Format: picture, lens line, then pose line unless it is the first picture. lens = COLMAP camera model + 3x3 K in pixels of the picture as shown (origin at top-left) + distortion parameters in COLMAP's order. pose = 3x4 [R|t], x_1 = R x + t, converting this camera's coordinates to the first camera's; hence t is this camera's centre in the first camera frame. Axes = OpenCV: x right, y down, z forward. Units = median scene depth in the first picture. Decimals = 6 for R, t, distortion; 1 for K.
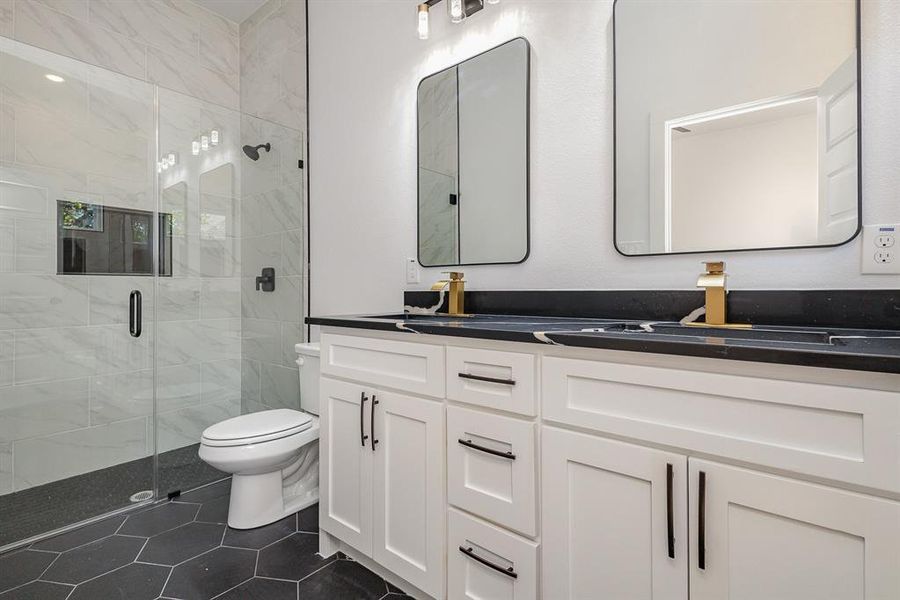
lens RADIAL K [[416.6, 0, 449.7], [0, 416.6, 294.7], [0, 0, 1]] dist [0.000810, 0.000411]
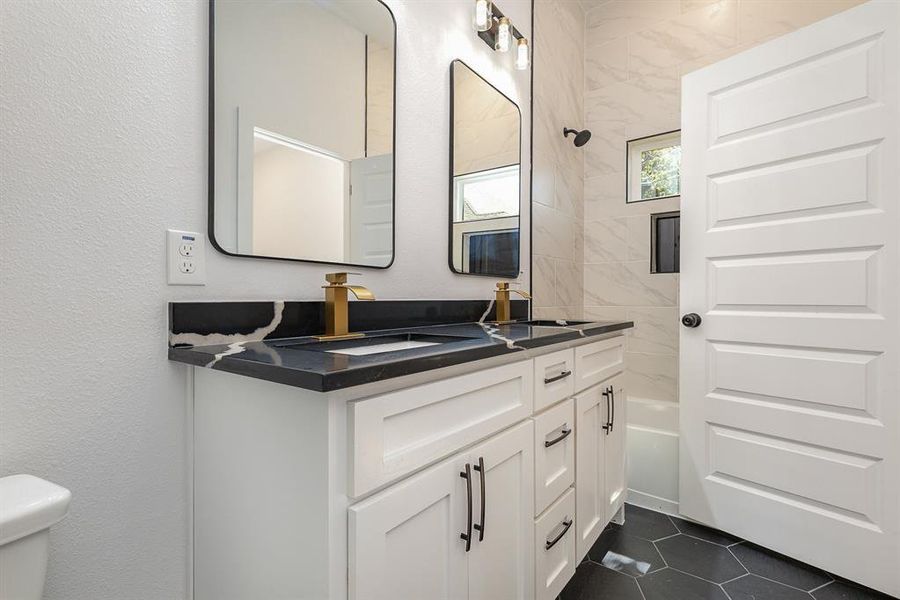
lens RADIAL K [[416.6, 0, 482.1], [0, 416.6, 298.5], [0, 0, 1]] dist [0.000810, 0.000411]
pose [[-0.057575, 0.005535, 0.998326, -0.633807], [0.011373, 0.999923, -0.004888, -0.006772], [-0.998276, 0.011073, -0.057634, 0.773356]]
